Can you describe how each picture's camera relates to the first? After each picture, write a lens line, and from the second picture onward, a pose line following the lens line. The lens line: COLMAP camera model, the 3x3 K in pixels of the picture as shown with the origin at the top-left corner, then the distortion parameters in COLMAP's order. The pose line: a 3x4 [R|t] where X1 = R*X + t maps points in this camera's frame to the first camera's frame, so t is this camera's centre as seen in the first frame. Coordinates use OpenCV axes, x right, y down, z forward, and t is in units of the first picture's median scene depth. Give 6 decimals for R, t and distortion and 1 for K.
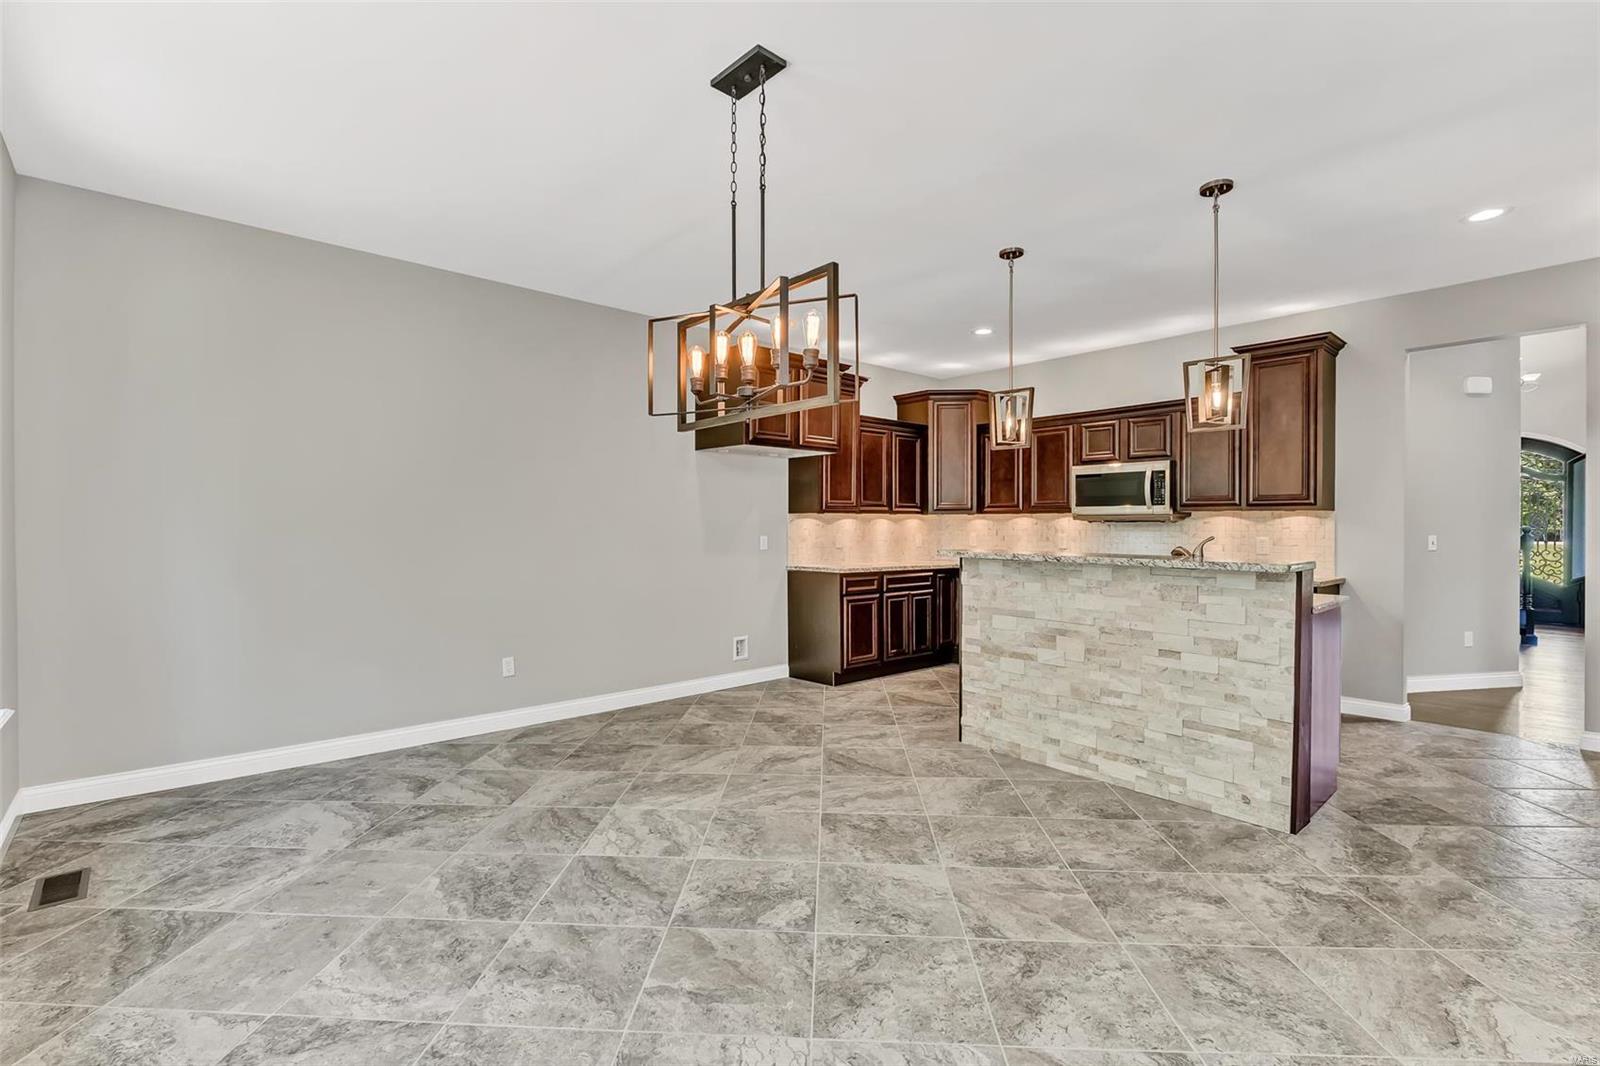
lens RADIAL K [[706.7, 0, 803.2], [0, 706.7, 525.0], [0, 0, 1]] dist [0.002808, -0.000307]
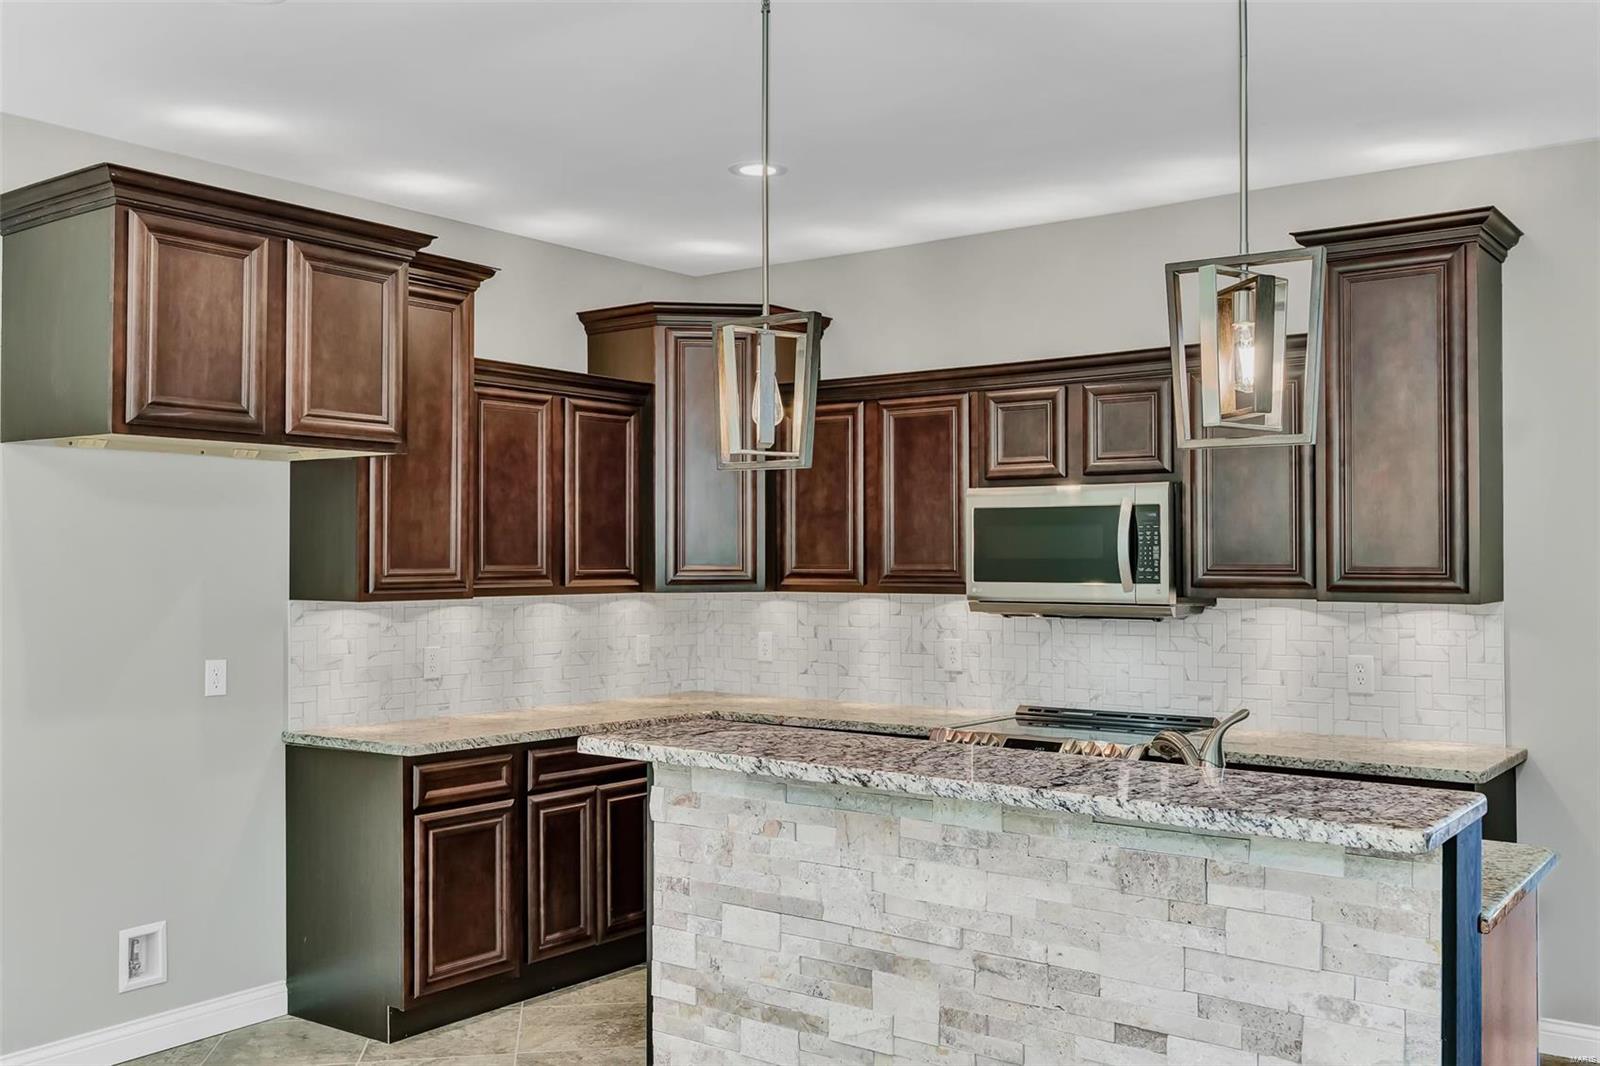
lens RADIAL K [[1443.9, 0, 798.9], [0, 1443.9, 537.7], [0, 0, 1]] dist [0.008695, -0.009340]
pose [[0.979074, 0.001275, 0.203499, 0.108510], [0.002721, 0.999809, -0.019356, -0.039864], [-0.203485, 0.019505, 0.978884, 0.165768]]
